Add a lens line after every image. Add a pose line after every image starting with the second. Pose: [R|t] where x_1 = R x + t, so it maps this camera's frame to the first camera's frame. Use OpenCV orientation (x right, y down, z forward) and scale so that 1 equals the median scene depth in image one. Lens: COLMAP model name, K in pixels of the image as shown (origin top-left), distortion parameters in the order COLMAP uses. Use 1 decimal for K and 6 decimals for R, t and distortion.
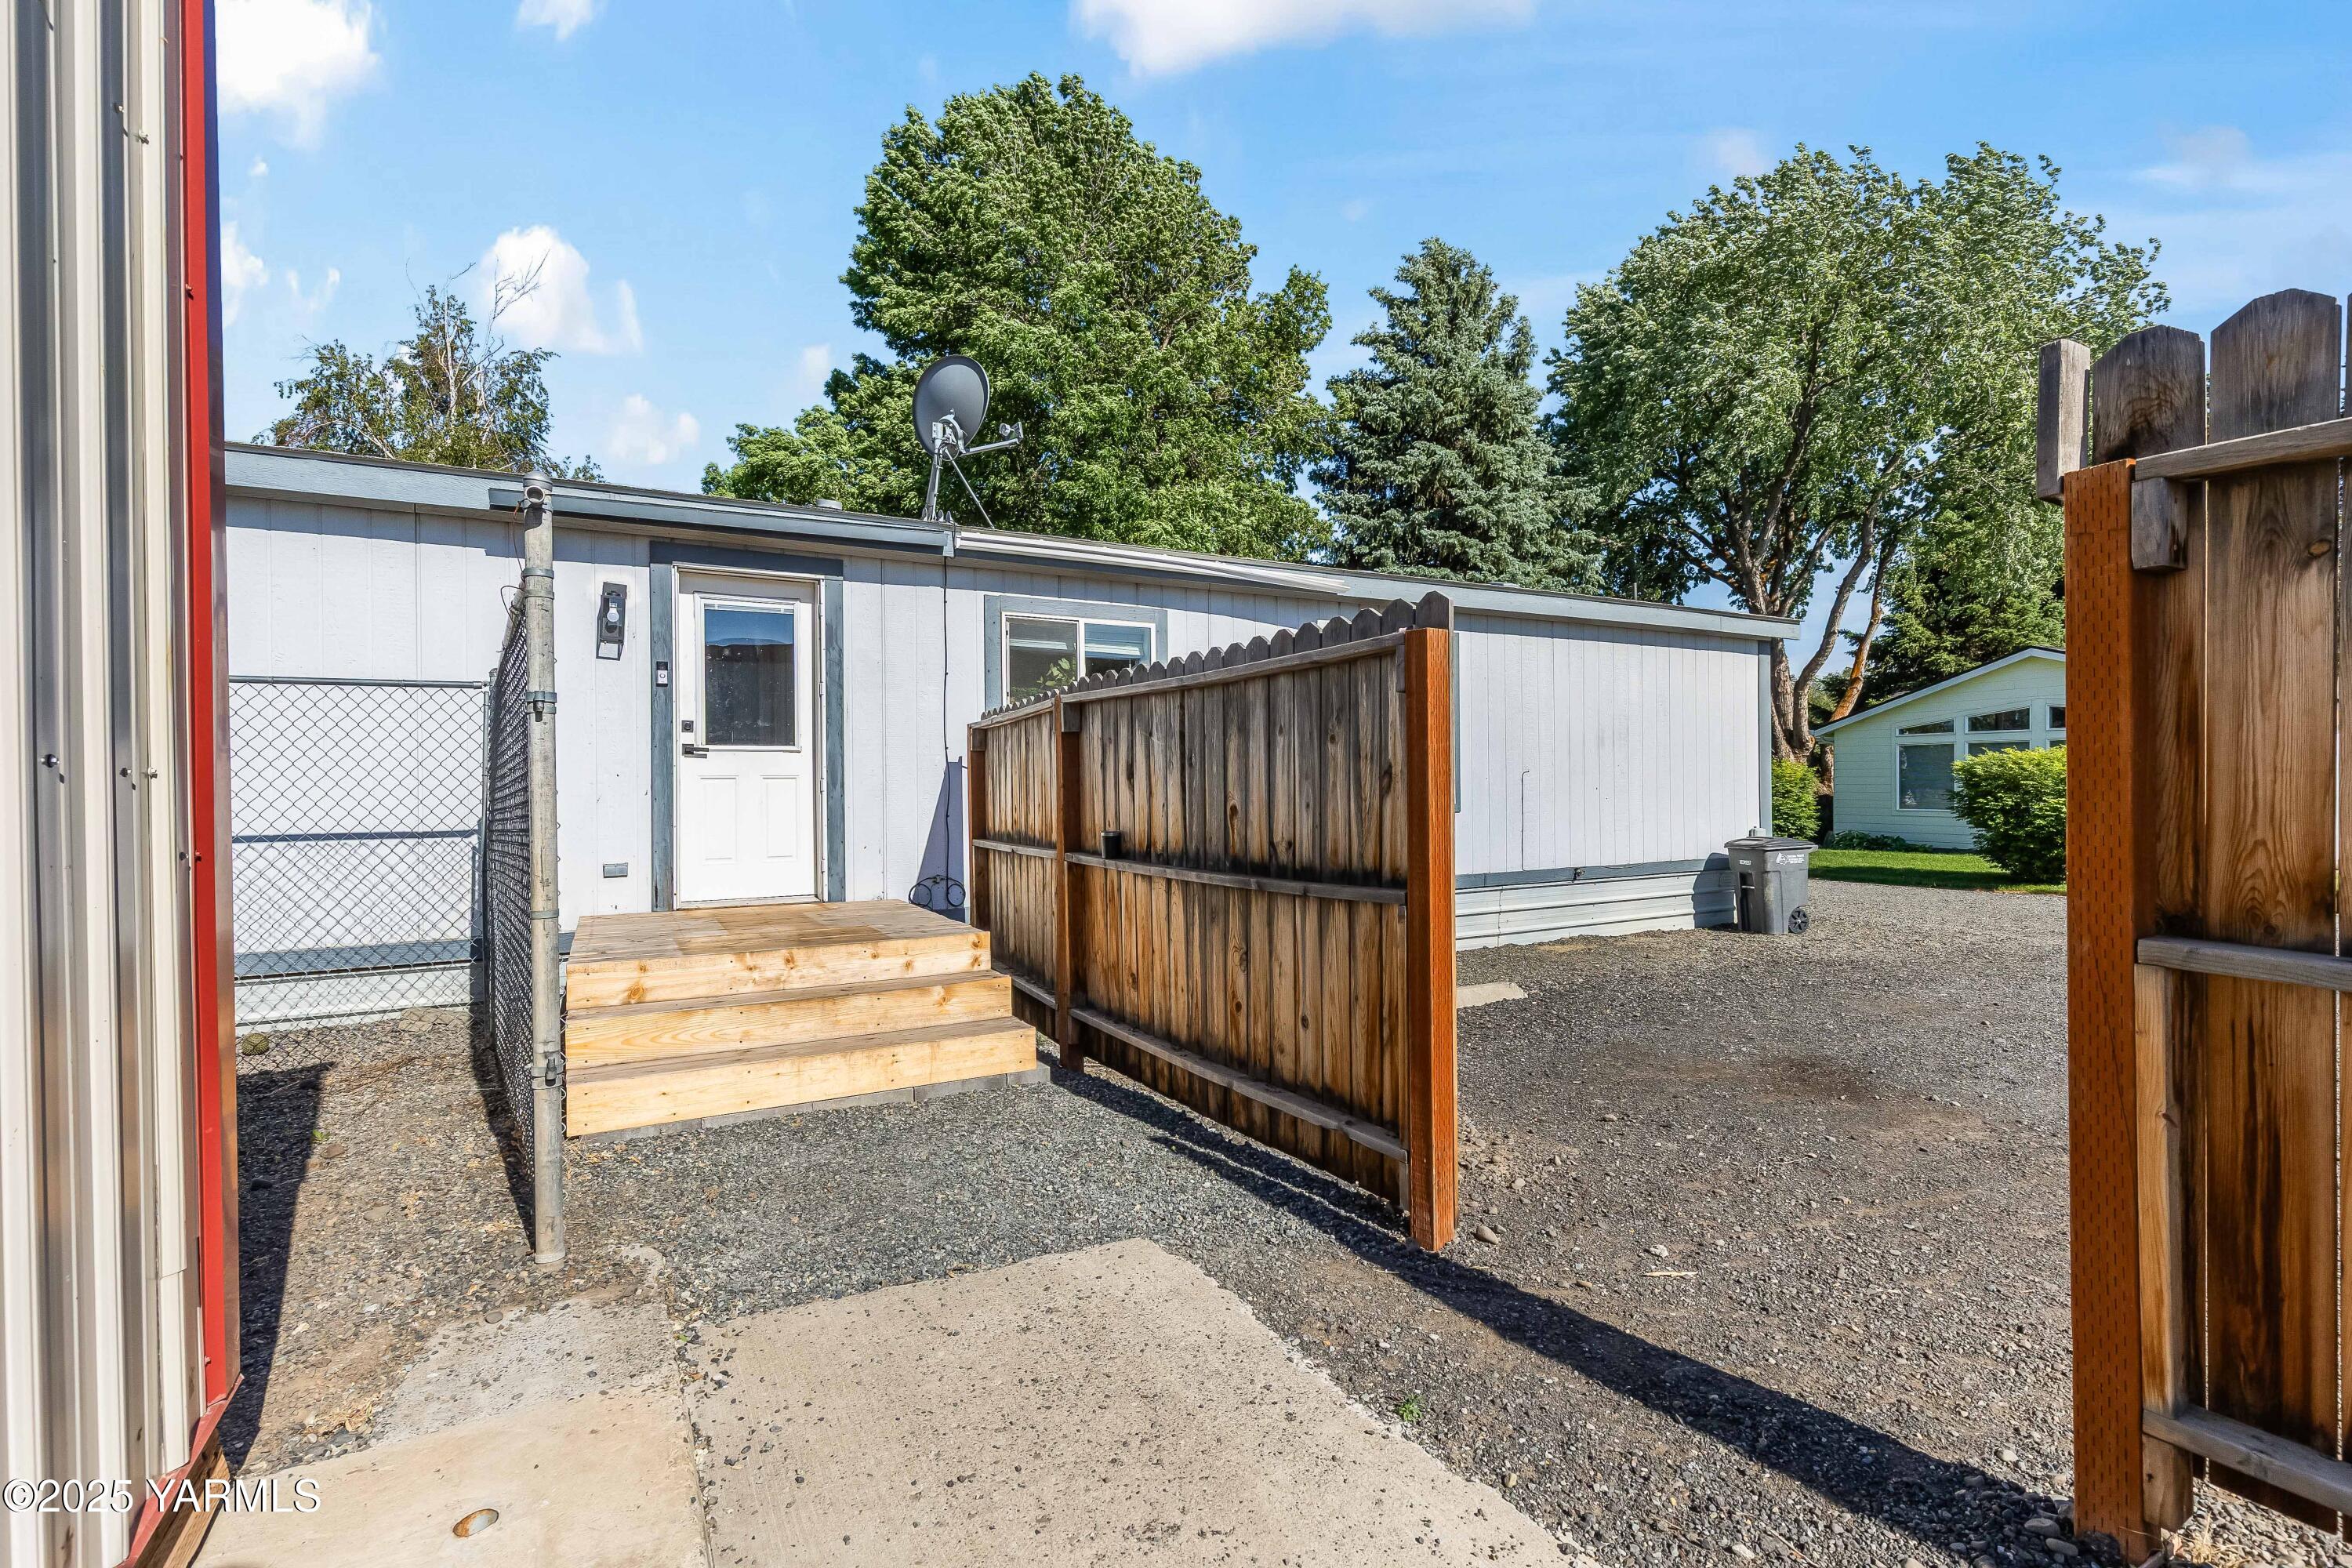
lens RADIAL K [[1055.3, 0, 1170.7], [0, 1055.3, 794.3], [0, 0, 1]] dist [0.006544, -0.000094]
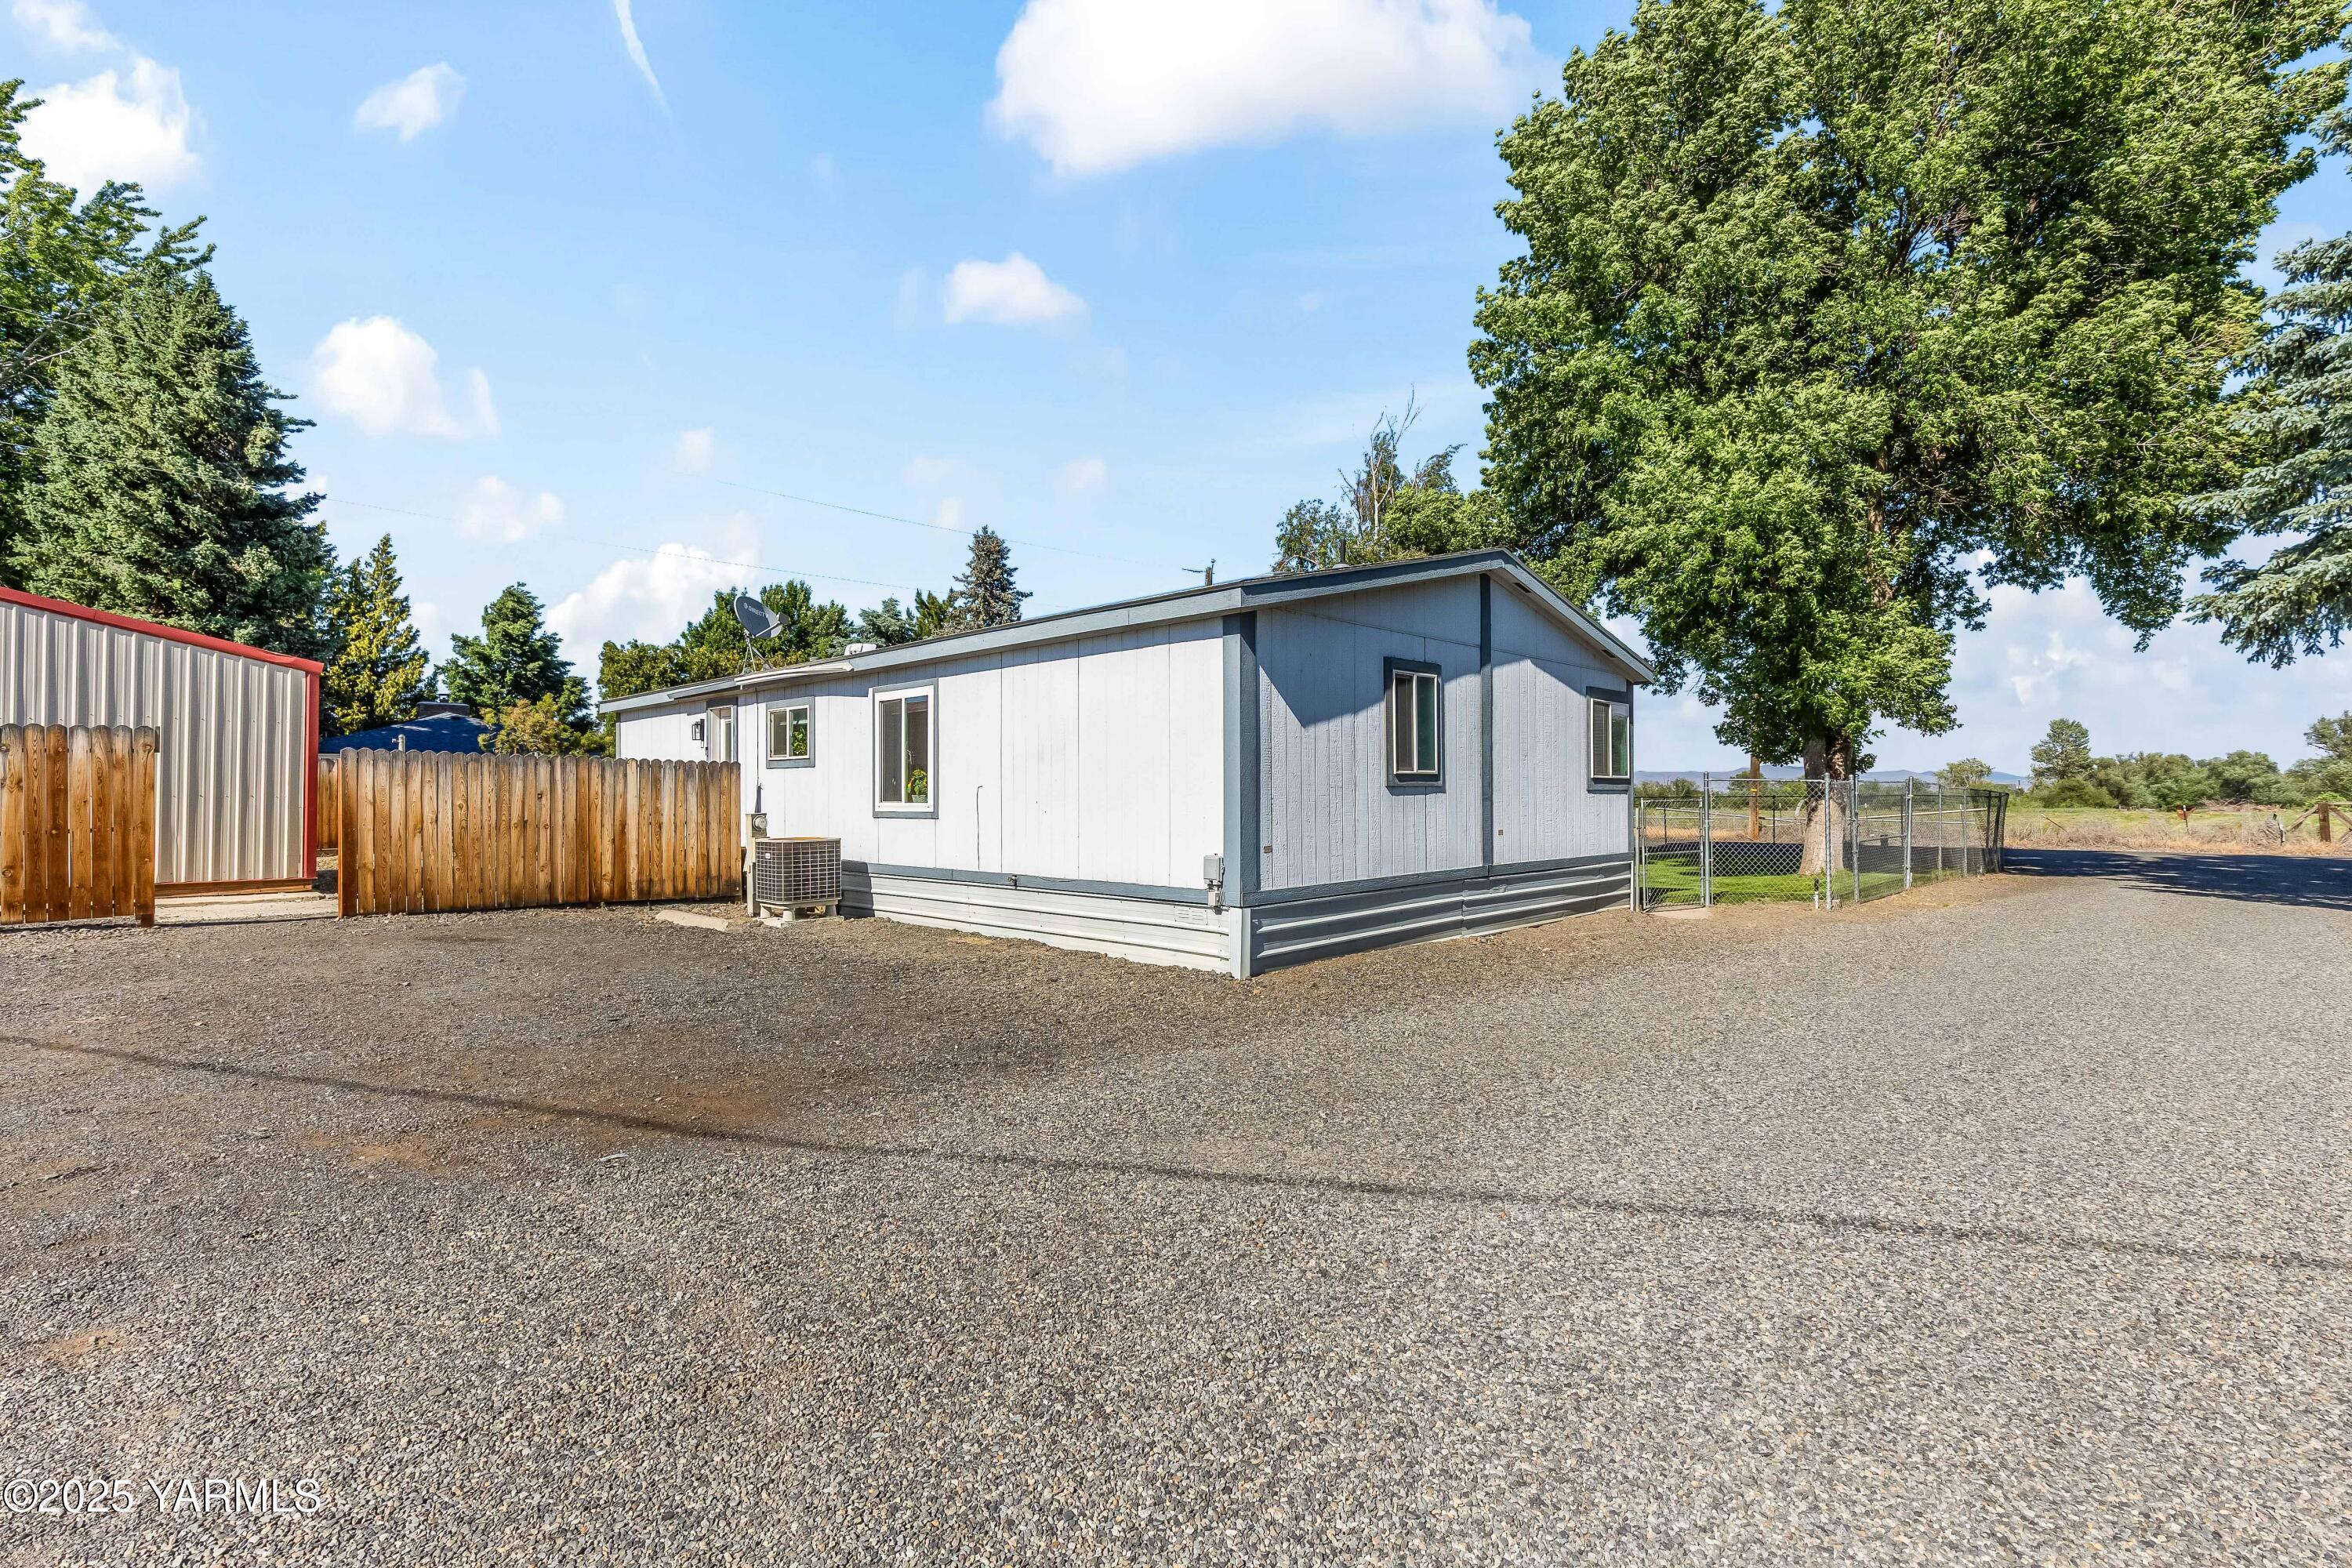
lens RADIAL K [[1055.3, 0, 1171.3], [0, 1055.3, 783.1], [0, 0, 1]] dist [0.006544, -0.000094]
pose [[0.281129, 0.002019, -0.959668, 1.558850], [-0.006716, 0.999977, 0.000136, -0.027712], [0.959647, 0.006407, 0.281136, 0.898267]]
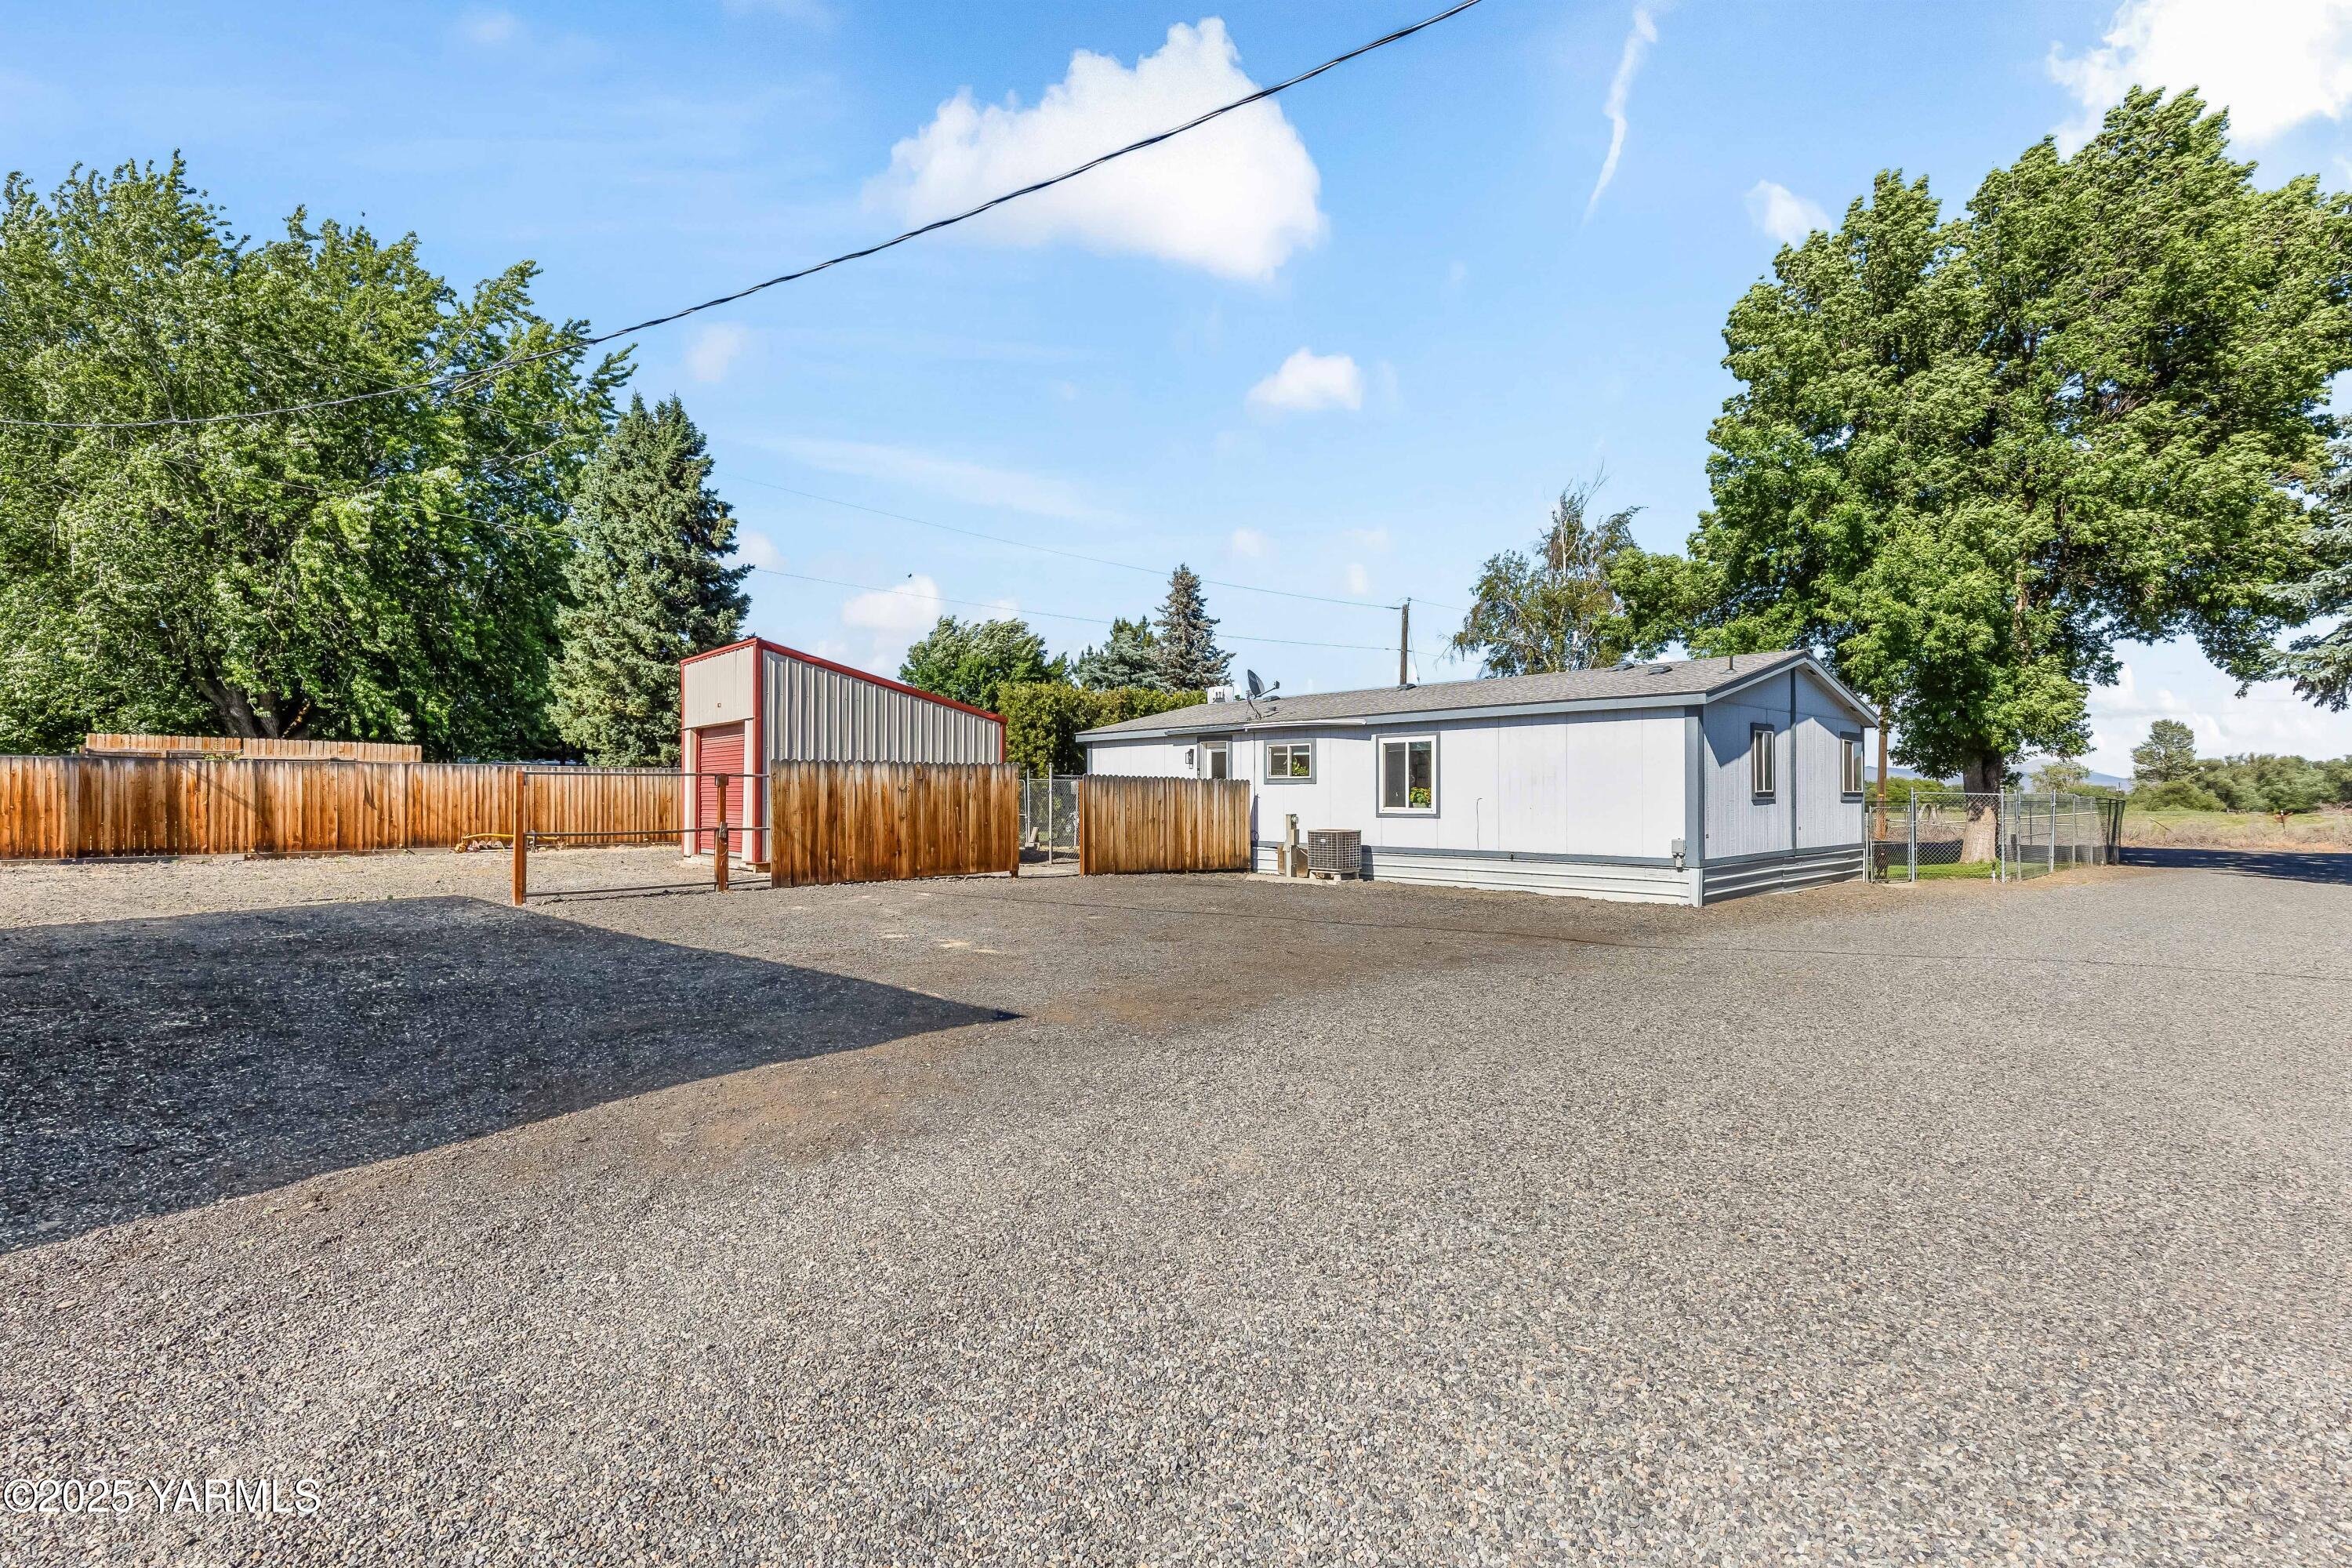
lens RADIAL K [[1055.3, 0, 1168.4], [0, 1055.3, 784.4], [0, 0, 1]] dist [0.006544, -0.000094]
pose [[0.227767, 0.004066, -0.973707, 2.133986], [-0.008627, 0.999960, 0.002158, -0.048009], [0.973677, 0.007909, 0.227793, 0.011101]]
